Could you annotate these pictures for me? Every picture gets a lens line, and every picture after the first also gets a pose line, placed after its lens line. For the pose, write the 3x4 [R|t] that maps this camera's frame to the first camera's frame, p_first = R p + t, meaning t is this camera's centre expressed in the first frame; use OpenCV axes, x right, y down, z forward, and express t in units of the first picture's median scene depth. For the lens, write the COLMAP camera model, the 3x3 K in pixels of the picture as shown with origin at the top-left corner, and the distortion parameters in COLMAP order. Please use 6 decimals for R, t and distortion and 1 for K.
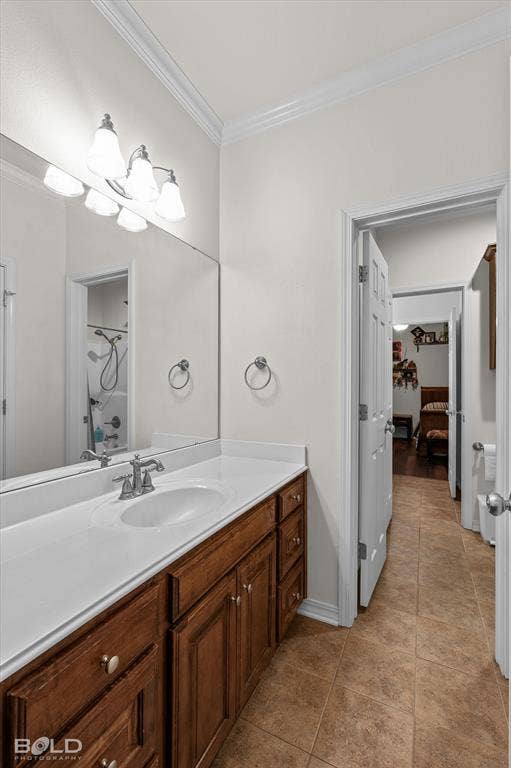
lens RADIAL K [[337.0, 0, 255.5], [0, 337.0, 384.0], [0, 0, 1]] dist [-0.002724, 0.000681]
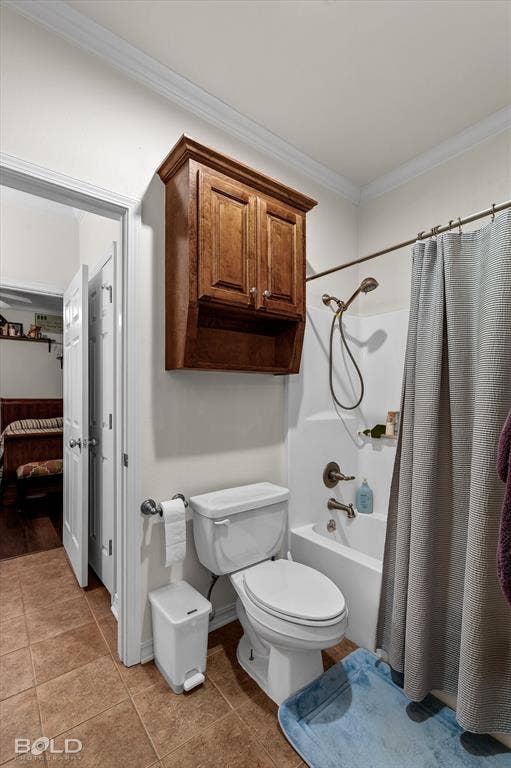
lens RADIAL K [[337.0, 0, 255.5], [0, 337.0, 384.0], [0, 0, 1]] dist [-0.002724, 0.000681]
pose [[0.428071, 0.007031, 0.903718, 0.180303], [0.017120, 0.999727, -0.015887, -0.004632], [-0.903583, 0.022273, 0.427834, 0.466450]]
